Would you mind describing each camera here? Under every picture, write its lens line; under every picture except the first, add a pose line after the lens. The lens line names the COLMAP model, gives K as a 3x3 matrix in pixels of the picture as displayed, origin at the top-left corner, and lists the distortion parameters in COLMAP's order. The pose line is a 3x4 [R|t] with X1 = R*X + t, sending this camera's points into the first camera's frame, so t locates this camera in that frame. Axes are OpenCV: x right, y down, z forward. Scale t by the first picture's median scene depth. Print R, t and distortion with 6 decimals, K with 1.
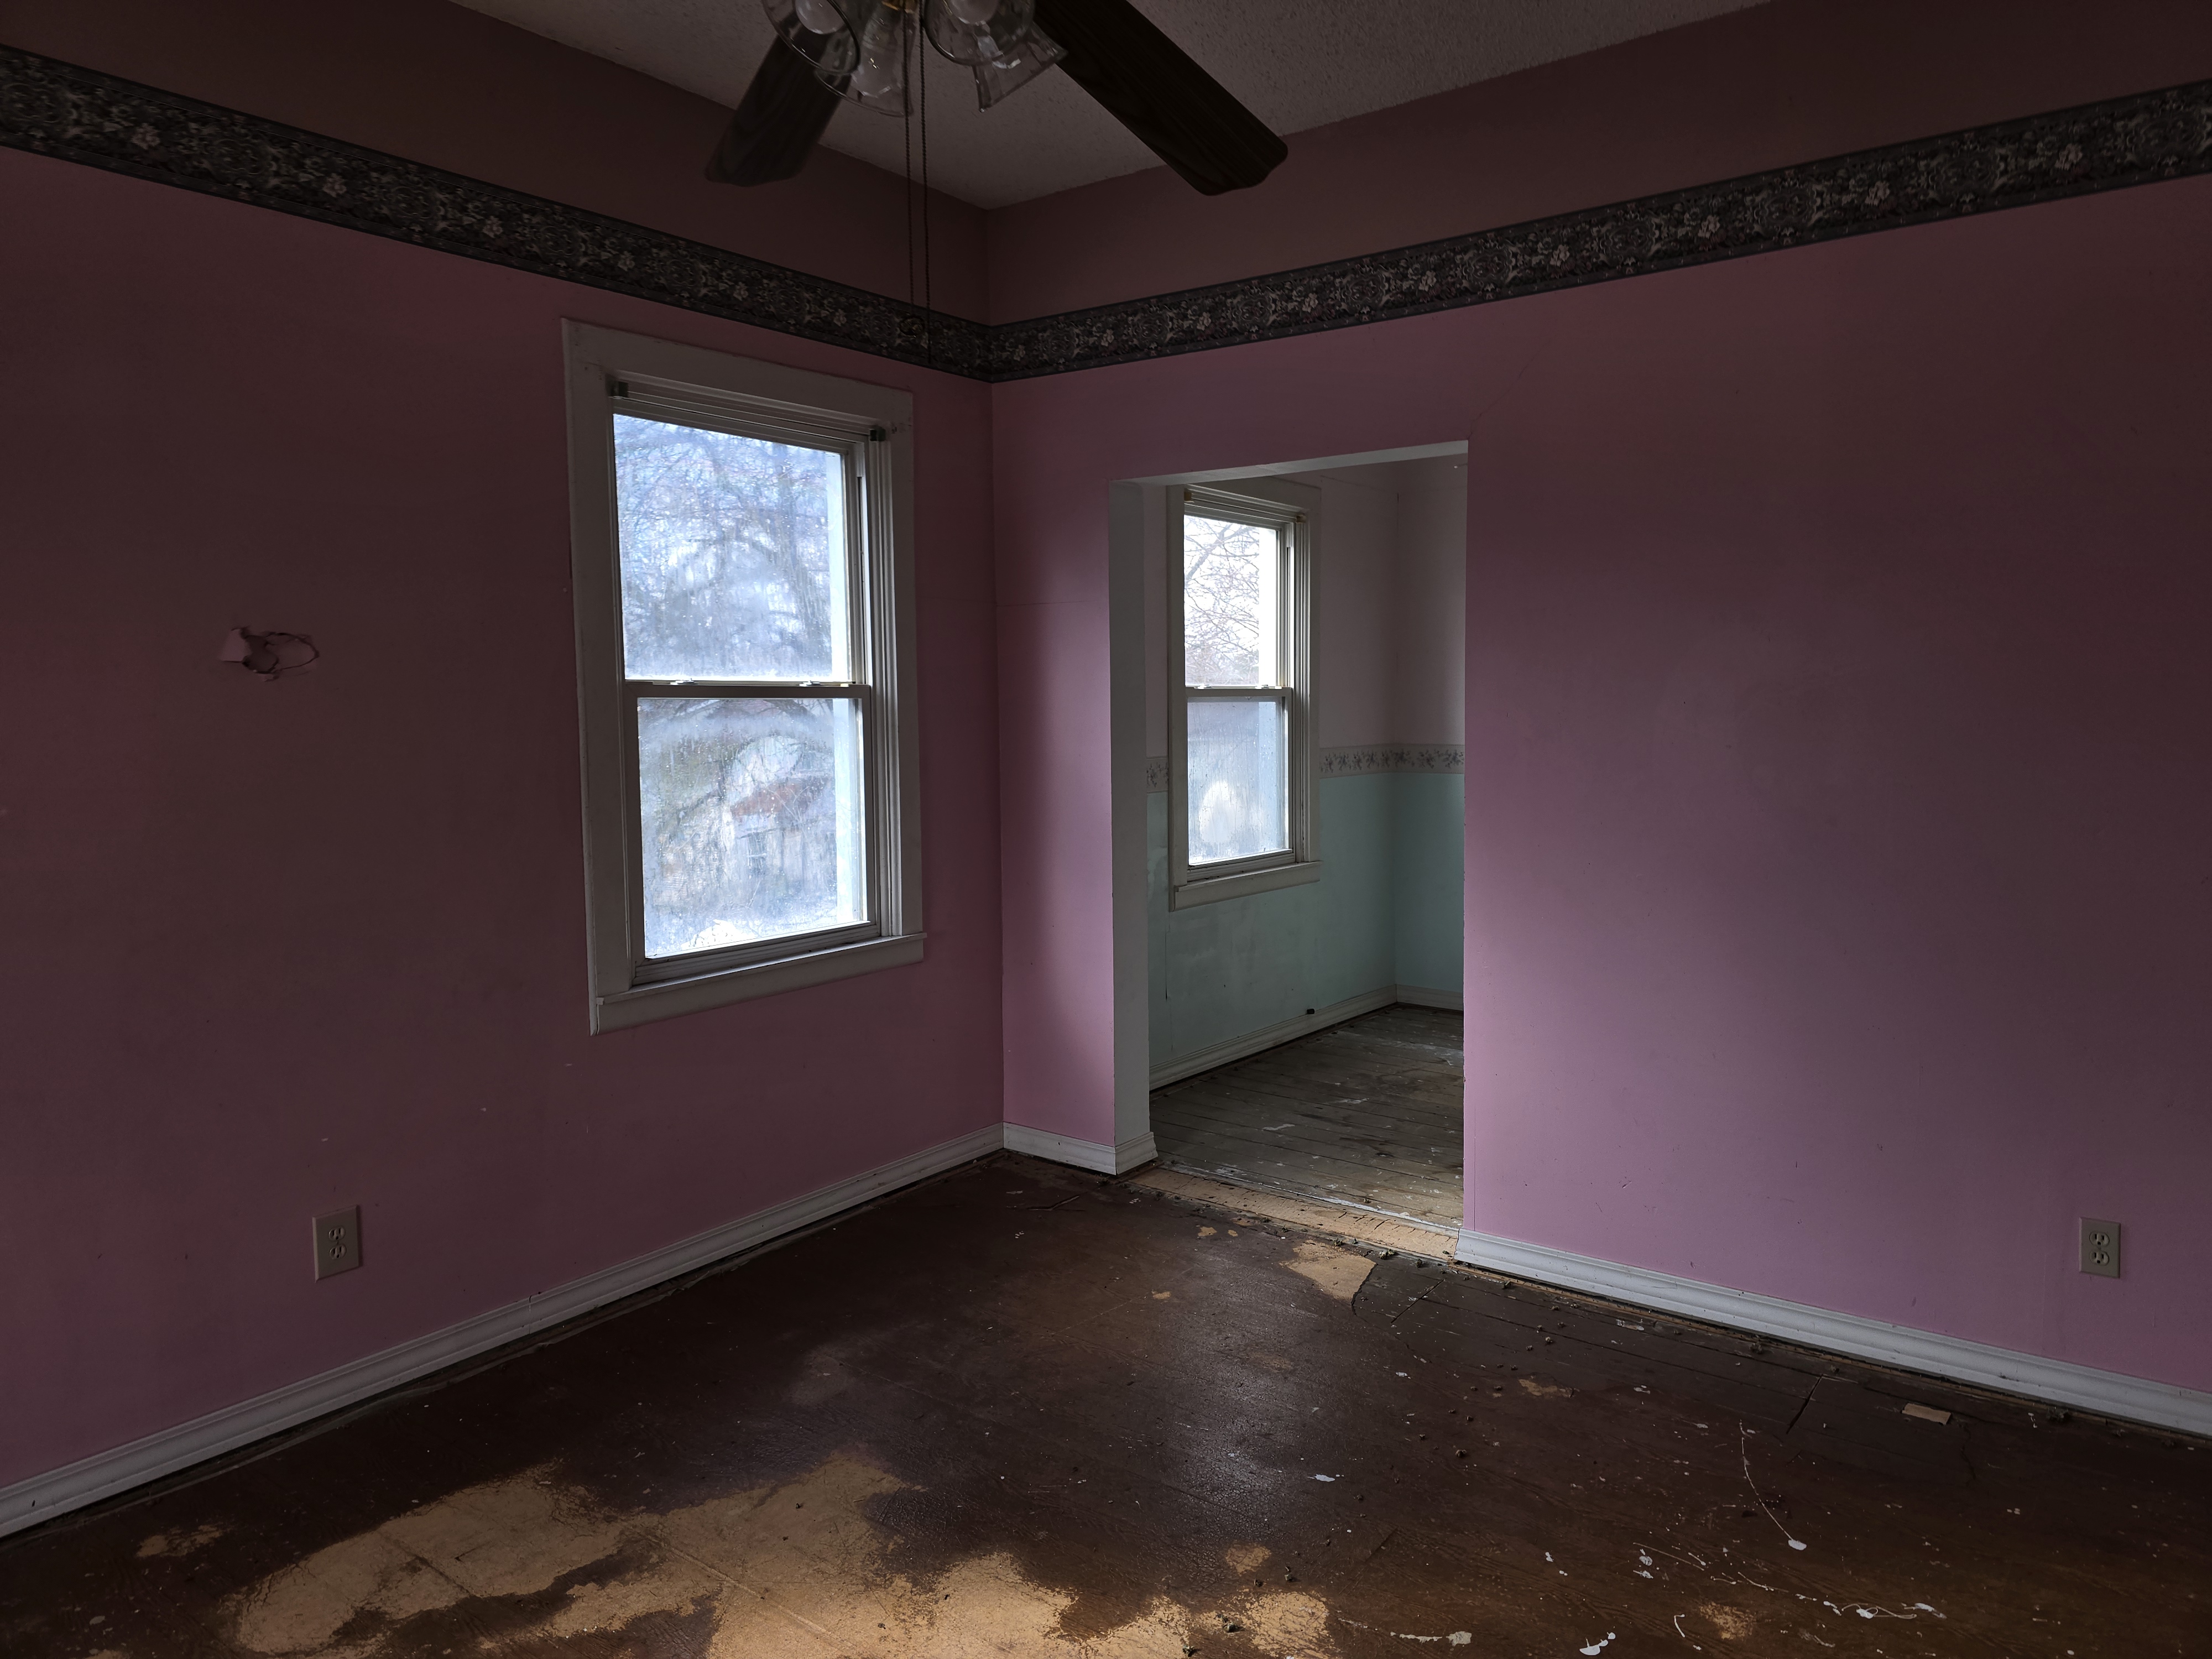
lens RADIAL K [[1464.1, 0, 1107.2], [0, 1464.1, 819.9], [0, 0, 1]] dist [0.084091, -0.066822]
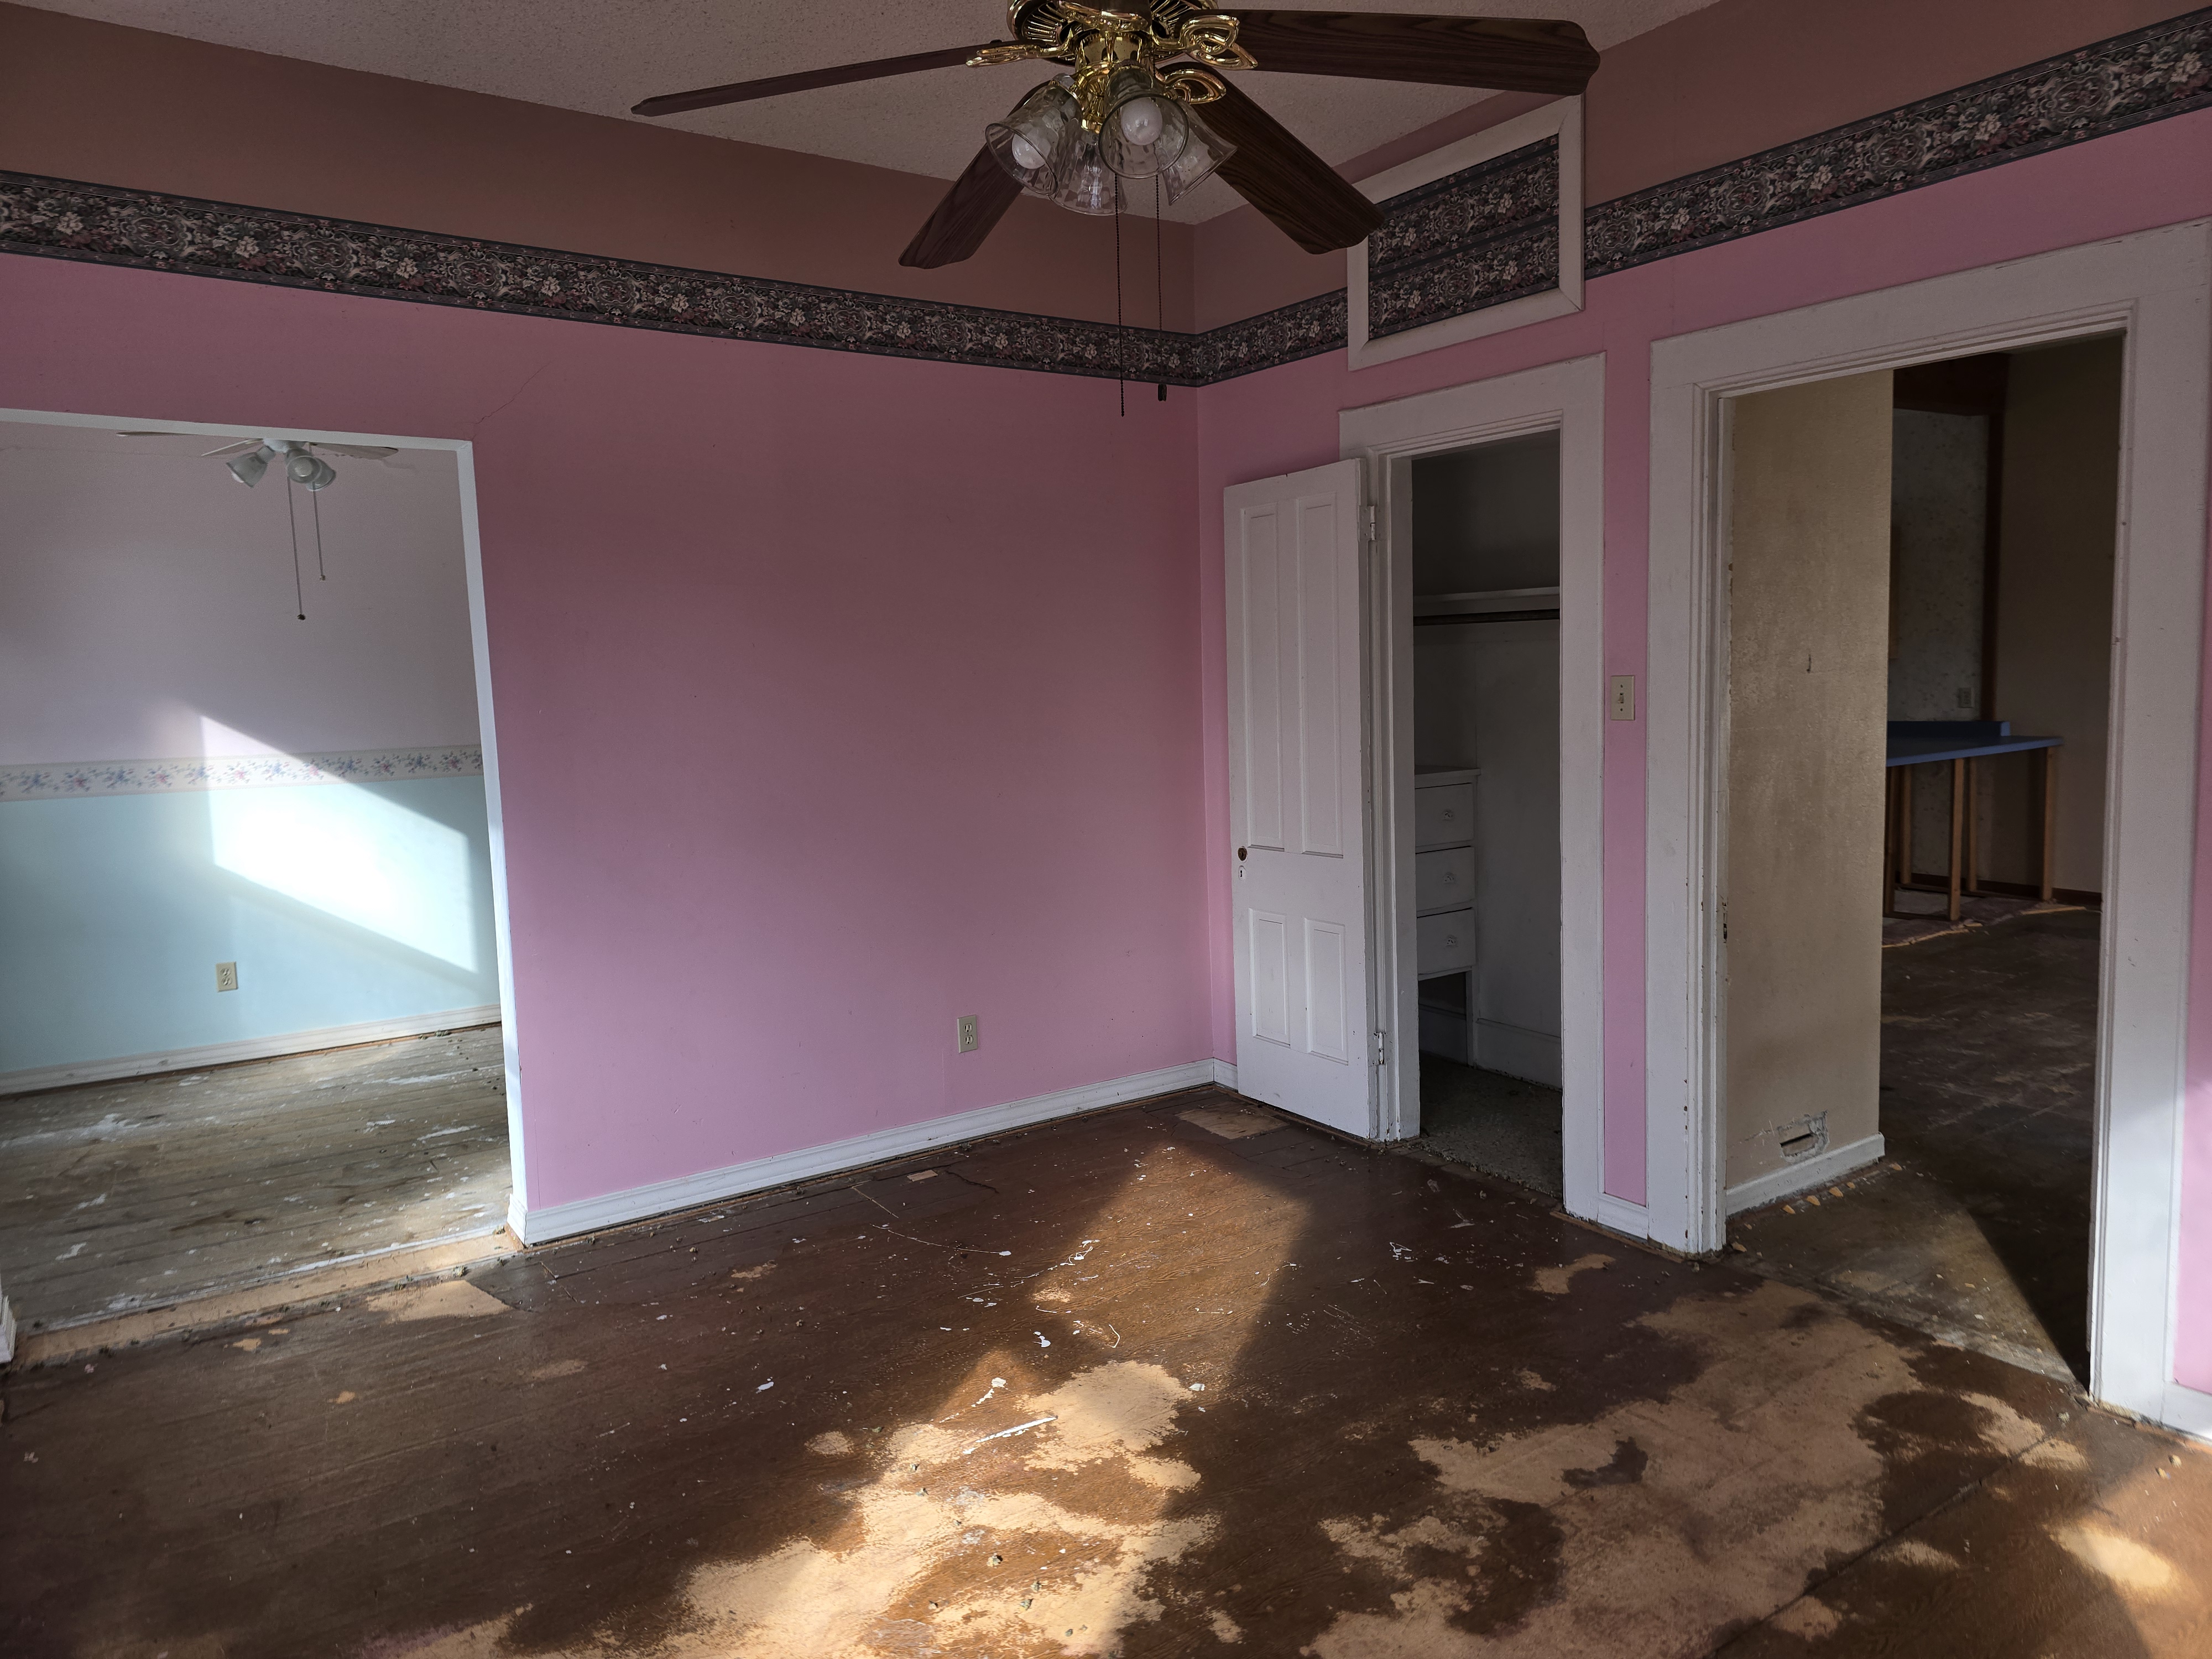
lens RADIAL K [[1477.9, 0, 1067.9], [0, 1477.9, 843.0], [0, 0, 1]] dist [0.093574, -0.071530]
pose [[0.343697, -0.110585, 0.932547, -0.558084], [0.104836, 0.991353, 0.078920, -0.021241], [-0.933210, 0.070640, 0.352318, 0.253788]]
